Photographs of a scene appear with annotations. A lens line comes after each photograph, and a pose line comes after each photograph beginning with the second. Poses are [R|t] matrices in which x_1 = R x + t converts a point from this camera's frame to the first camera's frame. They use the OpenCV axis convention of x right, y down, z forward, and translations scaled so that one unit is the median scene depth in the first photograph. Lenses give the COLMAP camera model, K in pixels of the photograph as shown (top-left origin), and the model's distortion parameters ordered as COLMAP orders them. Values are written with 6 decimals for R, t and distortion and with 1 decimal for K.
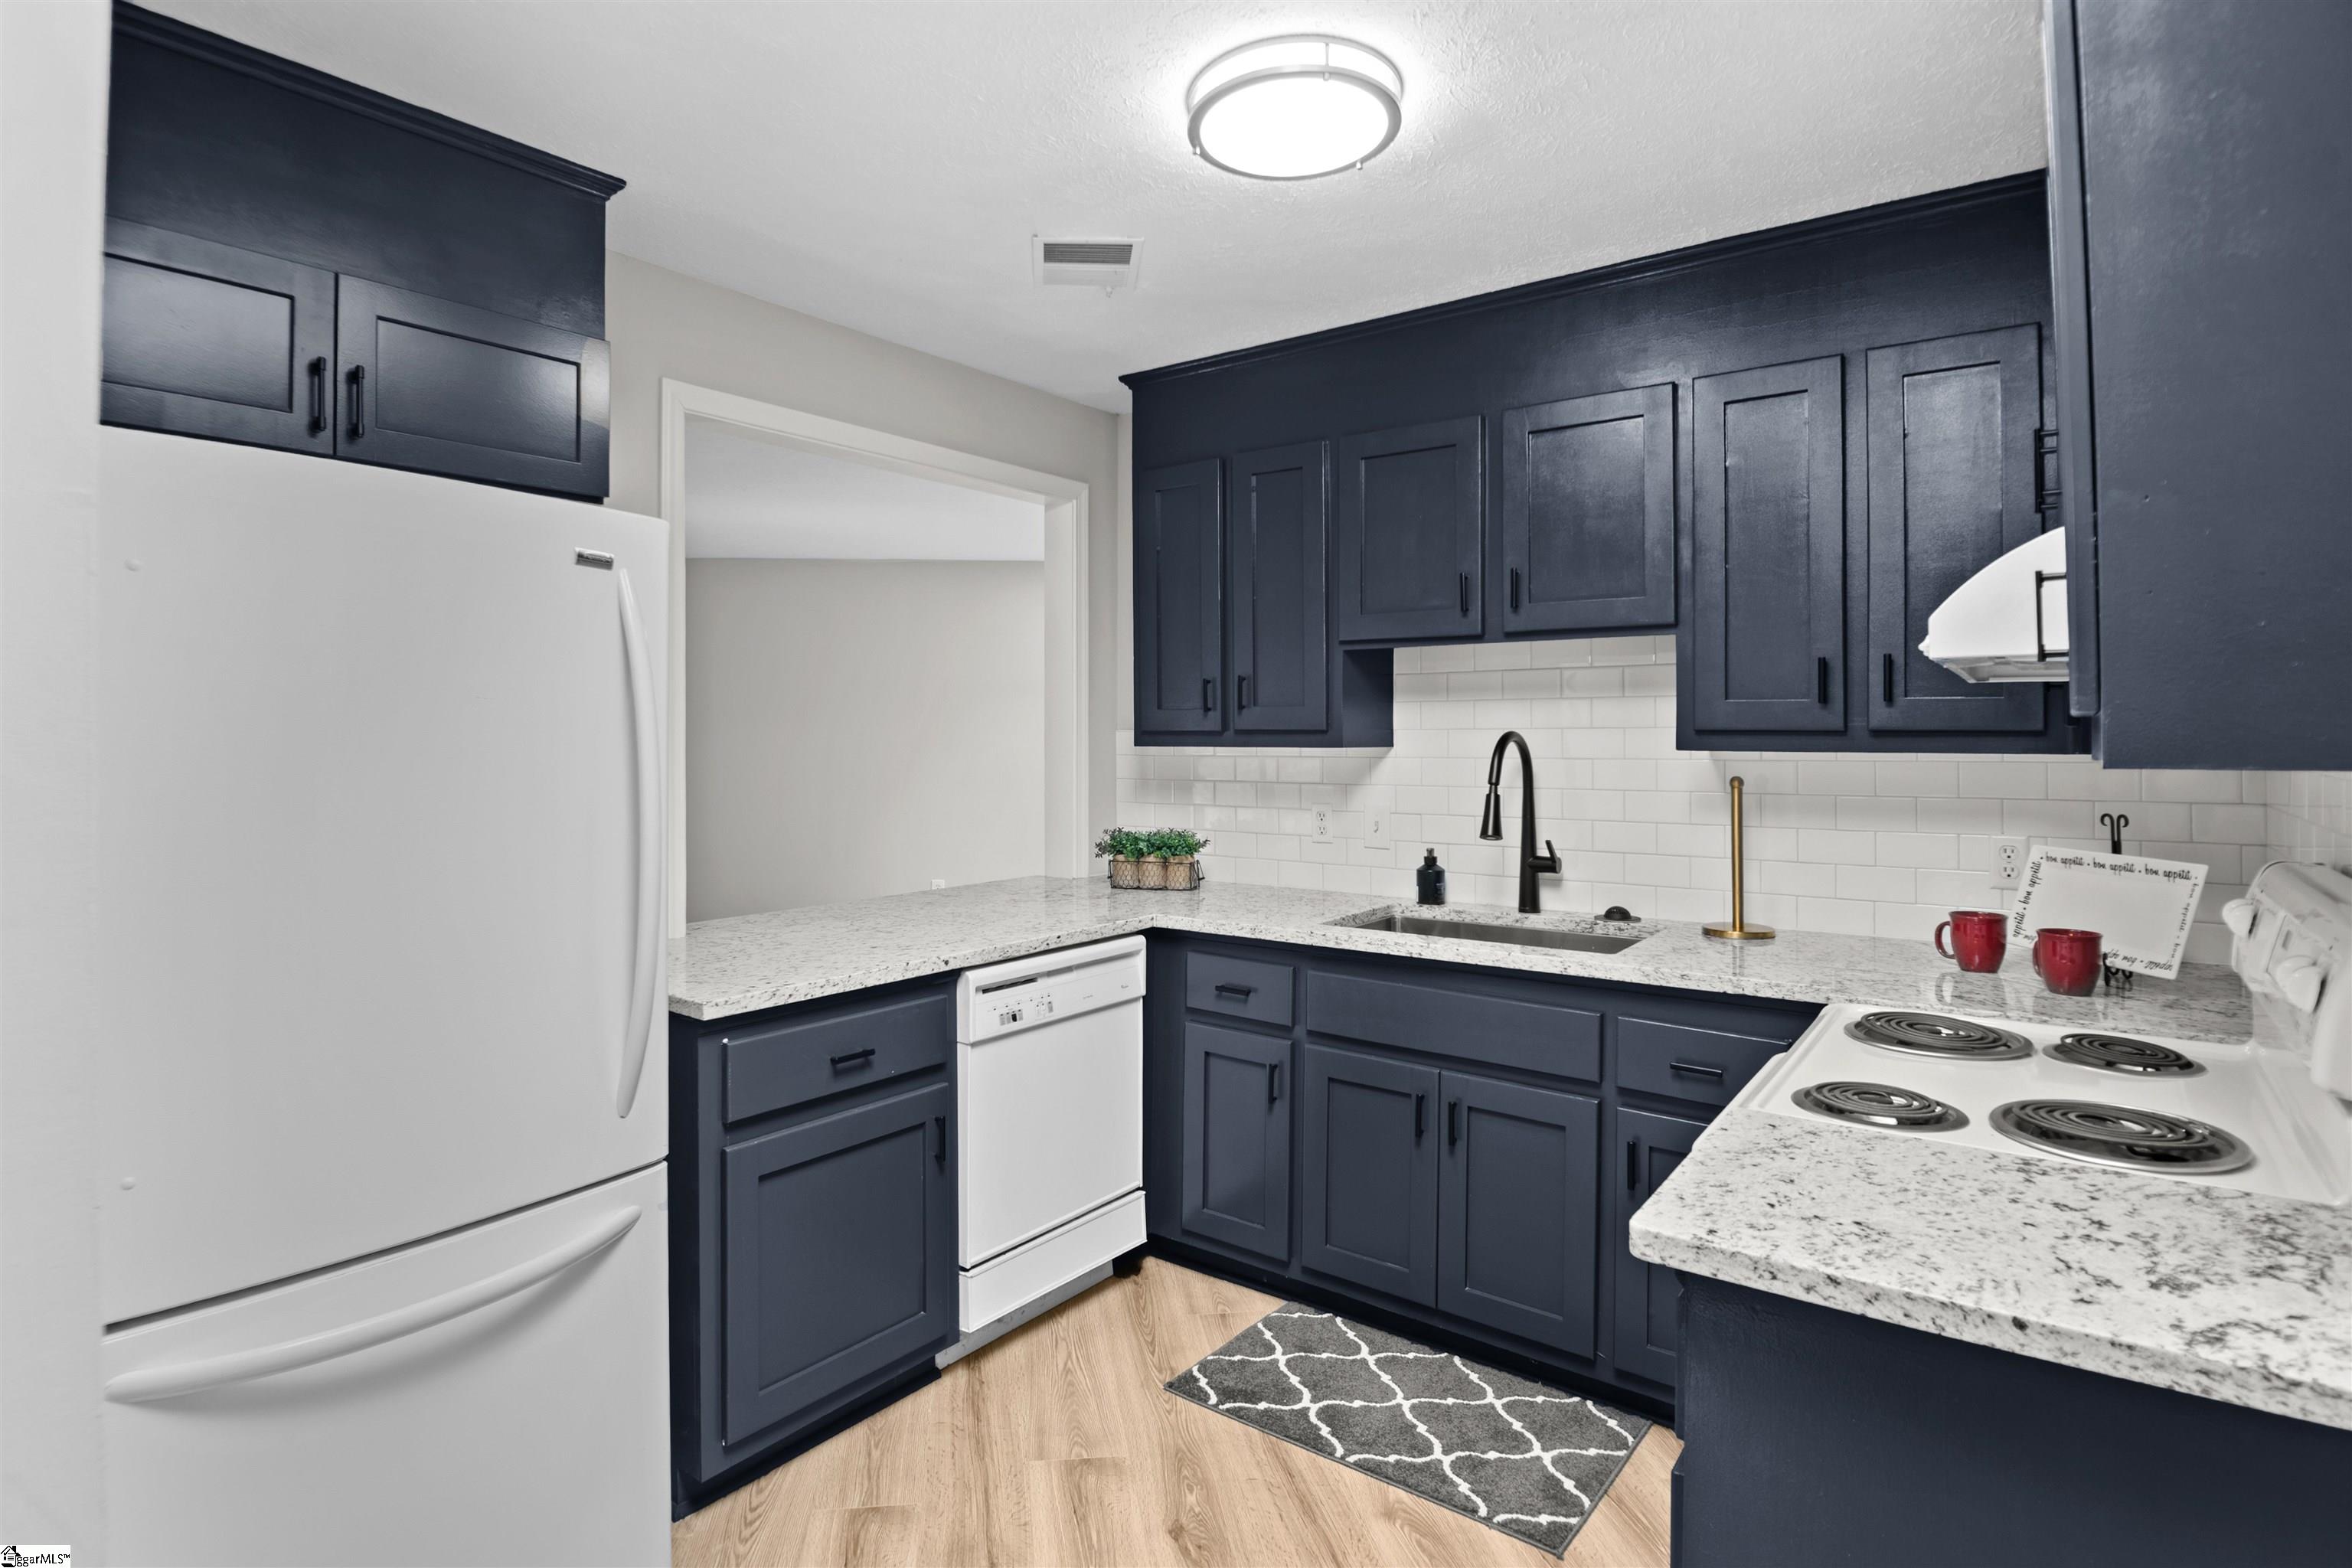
lens RADIAL K [[1208.2, 0, 1168.9], [0, 1208.2, 726.2], [0, 0, 1]] dist [-0.011512, -0.000729]
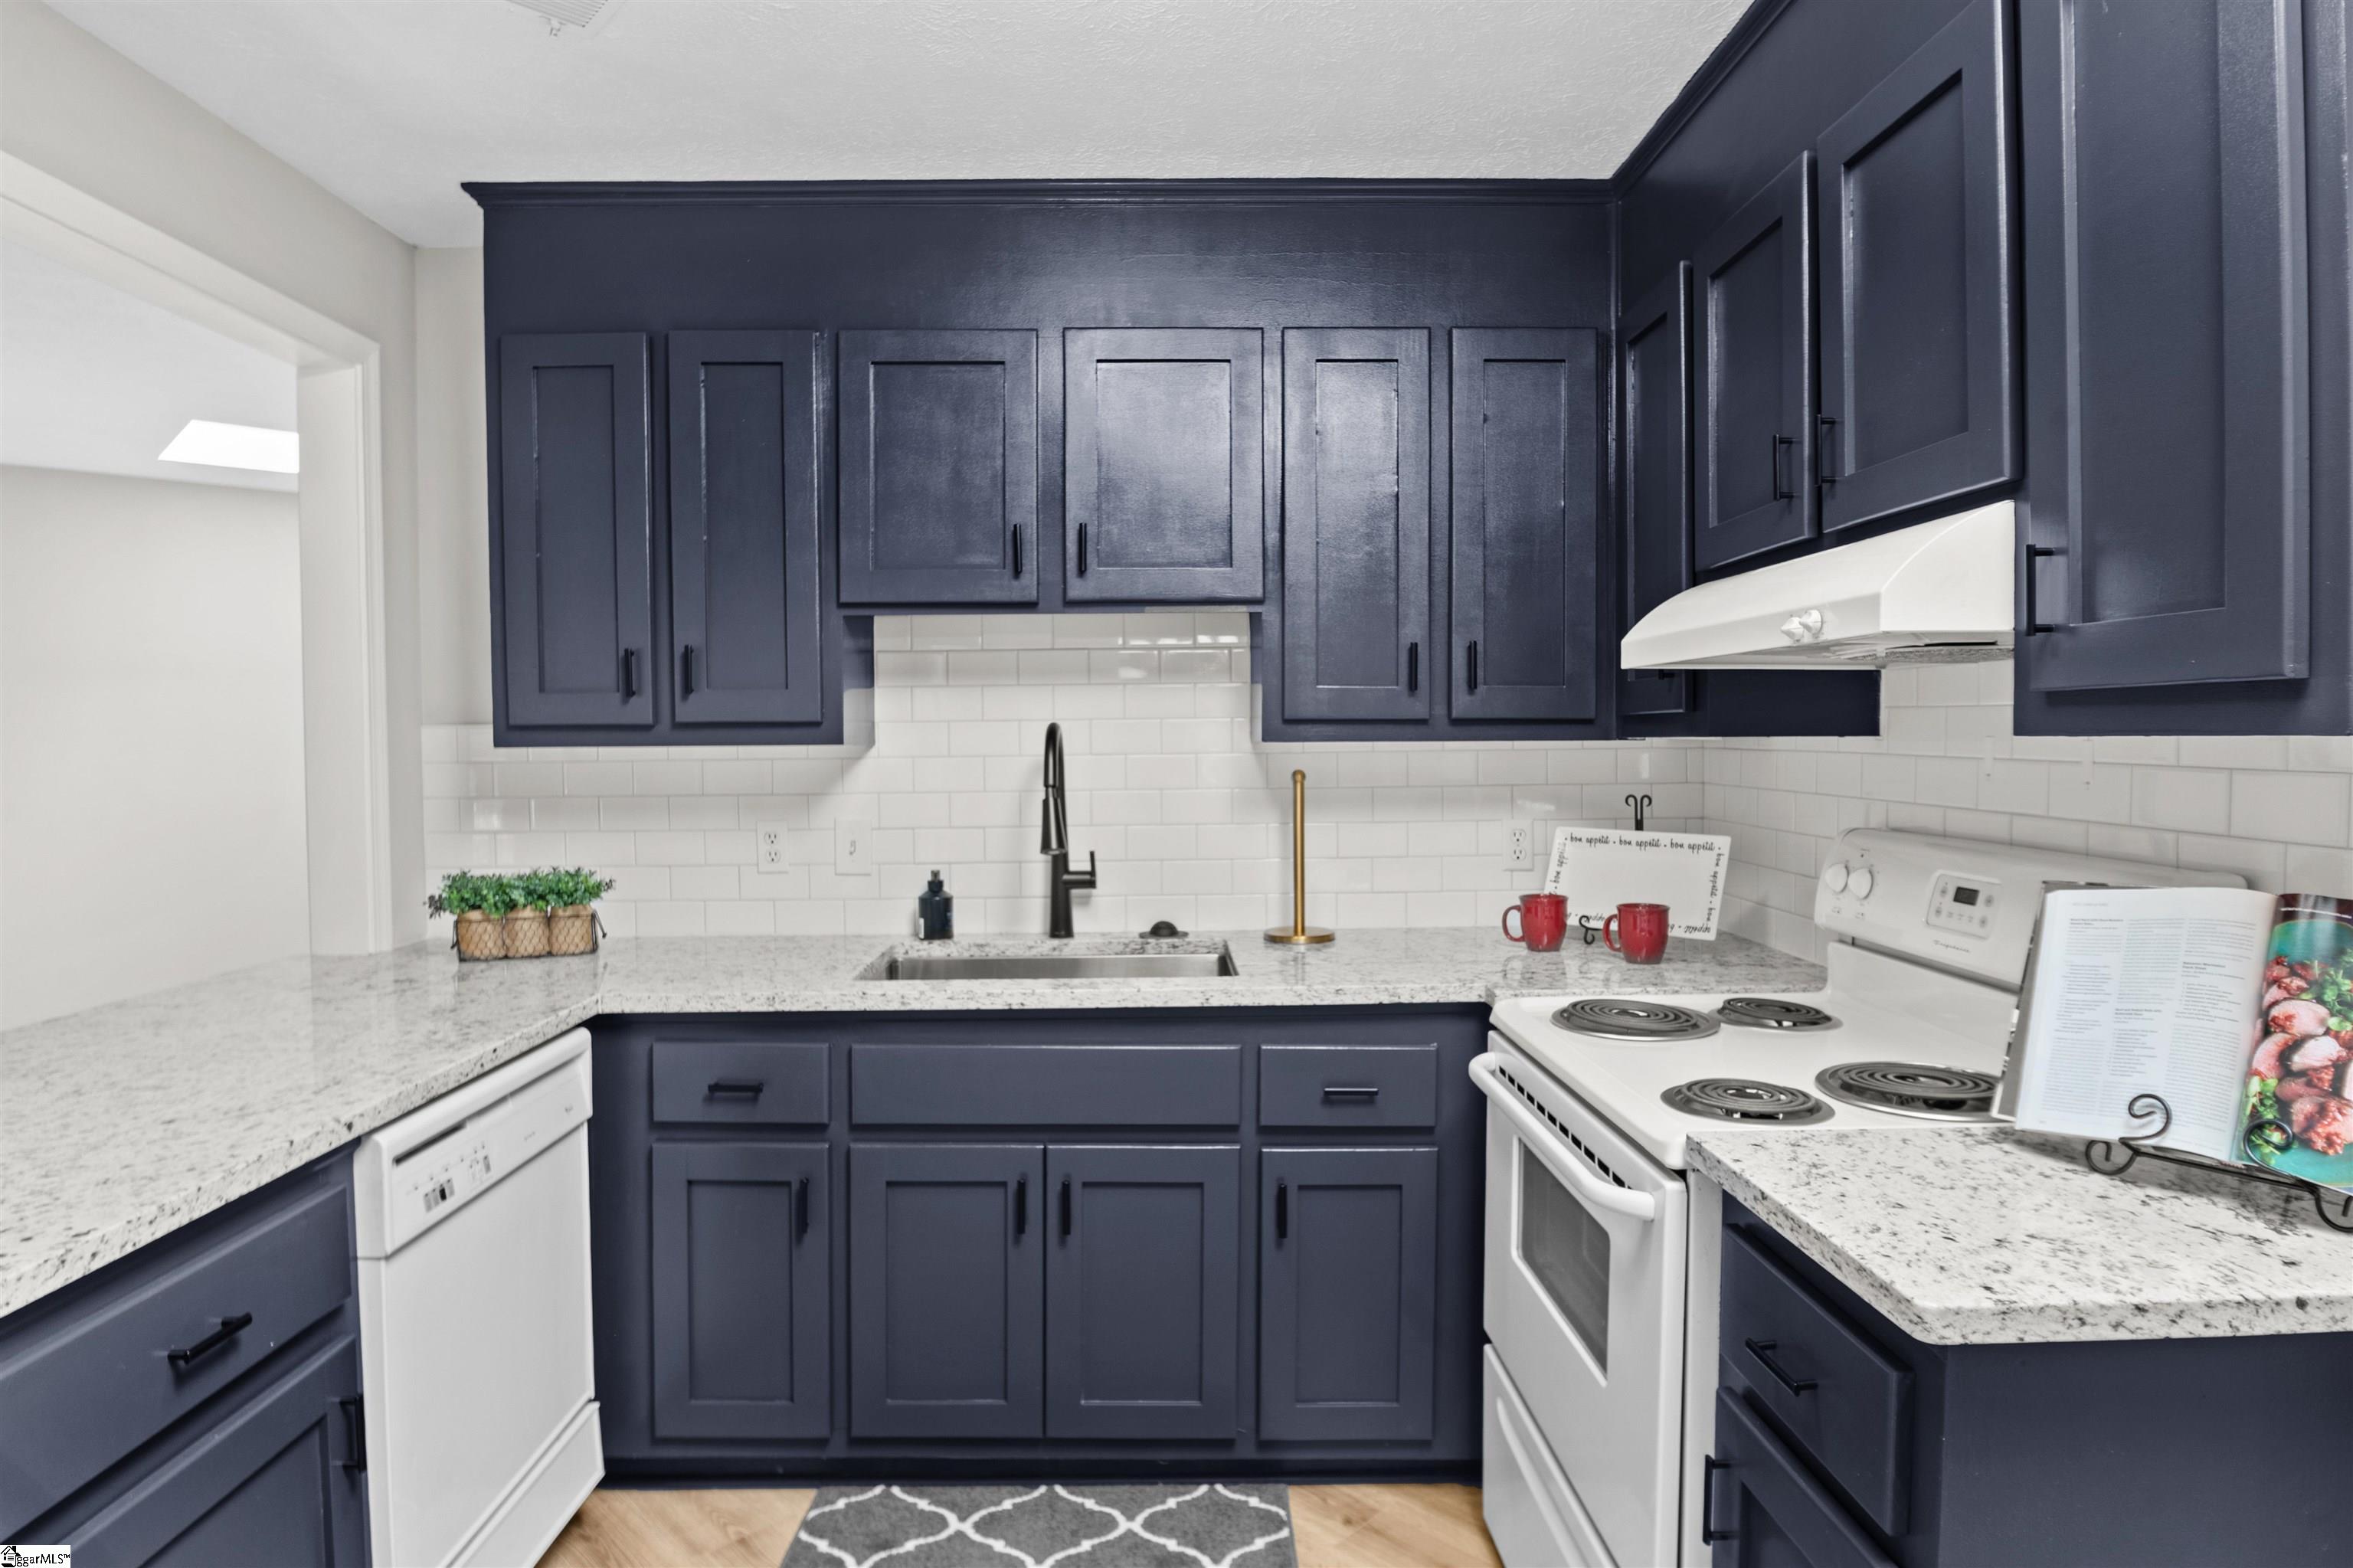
lens RADIAL K [[1309.0, 0, 1167.4], [0, 1309.0, 771.5], [0, 0, 1]] dist [-0.025003, -0.000553]
pose [[0.789281, -0.022130, 0.613633, -0.234164], [0.002721, 0.999467, 0.032545, 0.009905], [-0.614026, -0.024018, 0.788920, 0.270727]]
